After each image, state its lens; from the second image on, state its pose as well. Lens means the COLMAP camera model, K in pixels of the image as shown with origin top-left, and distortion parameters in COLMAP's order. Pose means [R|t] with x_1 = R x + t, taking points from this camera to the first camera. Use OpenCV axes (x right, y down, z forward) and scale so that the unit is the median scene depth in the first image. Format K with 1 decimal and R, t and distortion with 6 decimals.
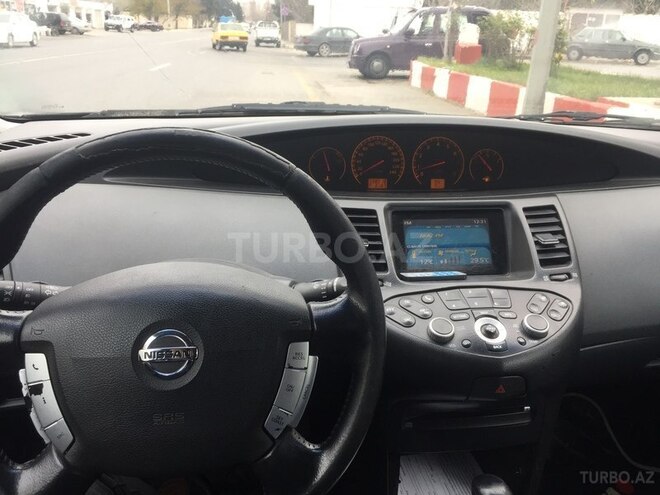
lens RADIAL K [[567.4, 0, 330.0], [0, 567.4, 247.5], [0, 0, 1]] dist [0.068041, -0.096876]
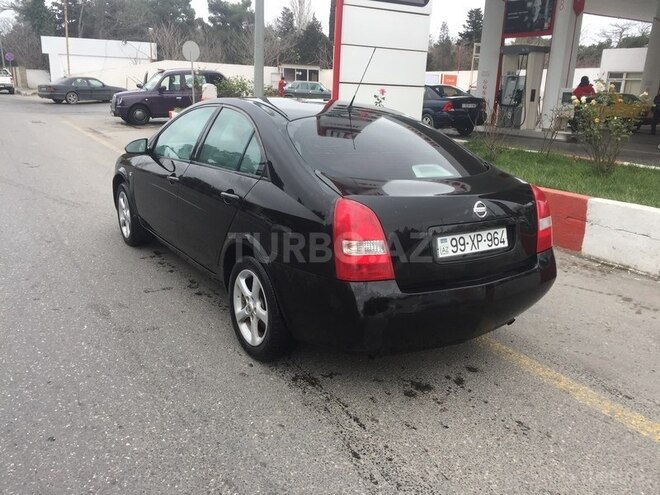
lens RADIAL K [[565.3, 0, 332.1], [0, 565.3, 247.3], [0, 0, 1]] dist [0.079704, -0.091610]
pose [[0.902220, -0.117834, 0.414866, -0.046976], [0.145161, 0.988795, -0.034839, 0.038913], [-0.406112, 0.091655, 0.909215, -0.147912]]
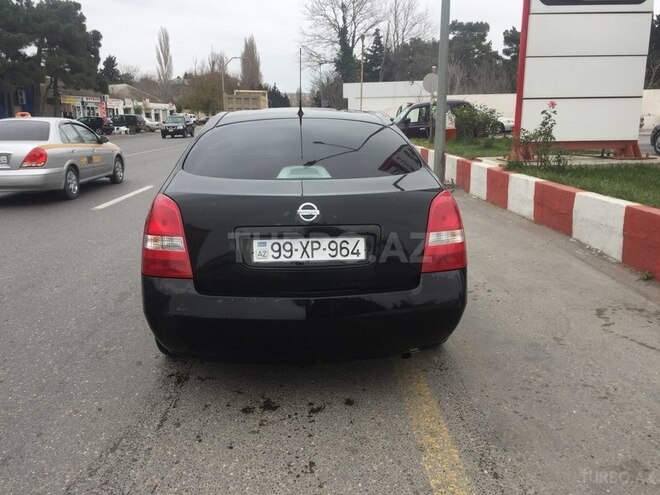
lens RADIAL K [[565.3, 0, 332.1], [0, 565.3, 247.3], [0, 0, 1]] dist [0.079704, -0.091610]
pose [[0.996330, -0.032098, -0.079352, 0.030876], [0.021134, 0.990575, -0.135333, 0.050261], [0.082948, 0.133159, 0.987617, -0.154408]]
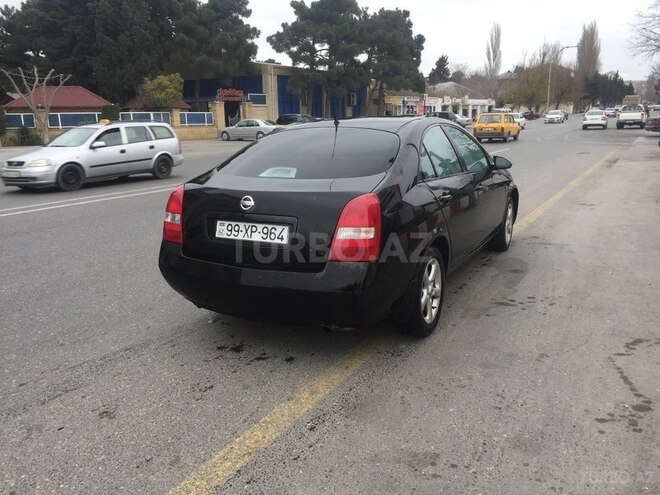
lens RADIAL K [[565.3, 0, 332.1], [0, 565.3, 247.3], [0, 0, 1]] dist [0.079704, -0.091610]
pose [[0.809505, 0.073706, -0.582468, 0.103784], [-0.153998, 0.984009, -0.089506, 0.049398], [0.566556, 0.162154, 0.807911, -0.150274]]
